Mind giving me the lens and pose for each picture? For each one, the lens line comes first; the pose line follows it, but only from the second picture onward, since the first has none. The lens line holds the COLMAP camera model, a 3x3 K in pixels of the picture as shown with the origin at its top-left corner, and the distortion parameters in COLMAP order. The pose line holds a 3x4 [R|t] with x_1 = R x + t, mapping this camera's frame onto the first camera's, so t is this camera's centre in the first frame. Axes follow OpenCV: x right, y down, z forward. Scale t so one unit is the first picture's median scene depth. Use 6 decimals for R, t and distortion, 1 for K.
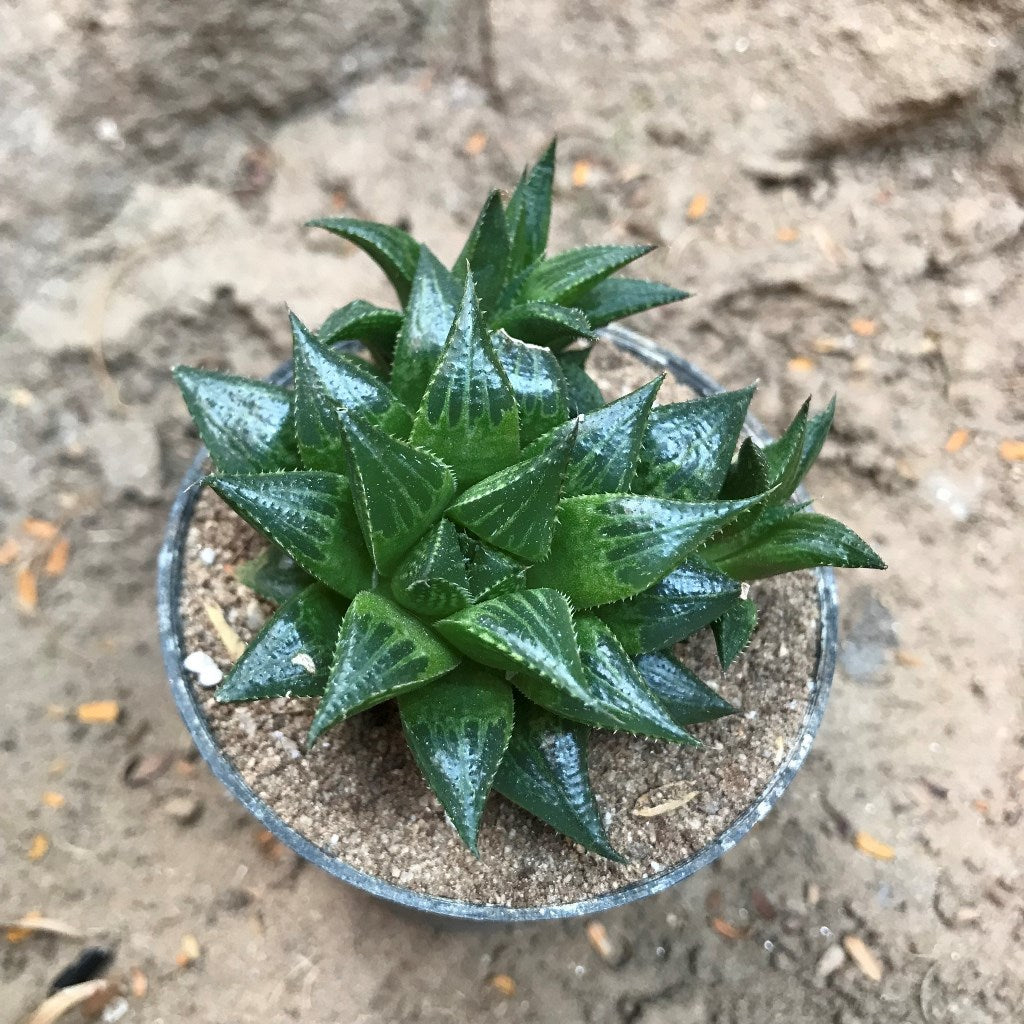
lens RADIAL K [[1149.5, 0, 512.0], [0, 1149.5, 512.0], [0, 0, 1]] dist [-0.013371, -0.031814]
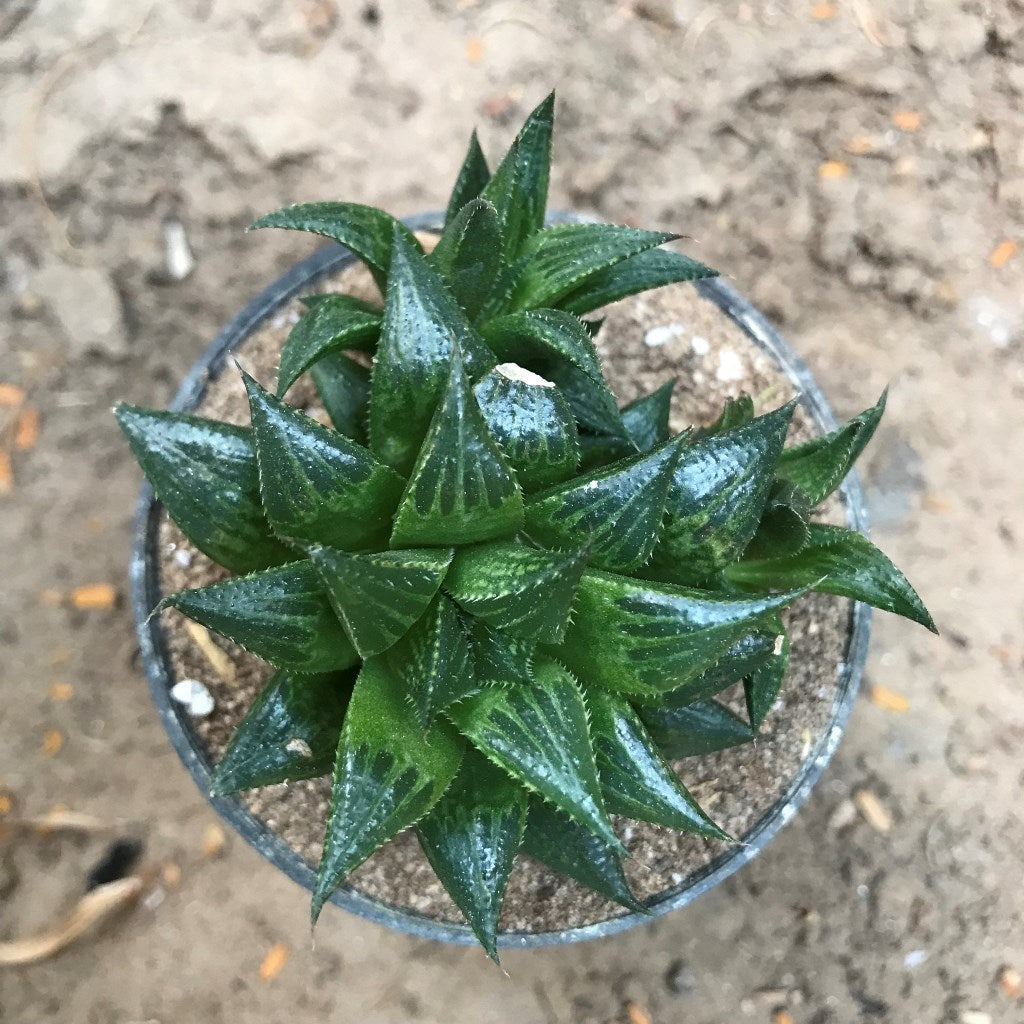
lens RADIAL K [[1161.7, 0, 515.8], [0, 1161.7, 499.6], [0, 0, 1]] dist [-0.061457, 0.060337]
pose [[0.999221, -0.039047, -0.005718, 0.004950], [0.038968, 0.953376, 0.299257, -0.265682], [-0.006234, -0.299247, 0.954155, 0.137083]]
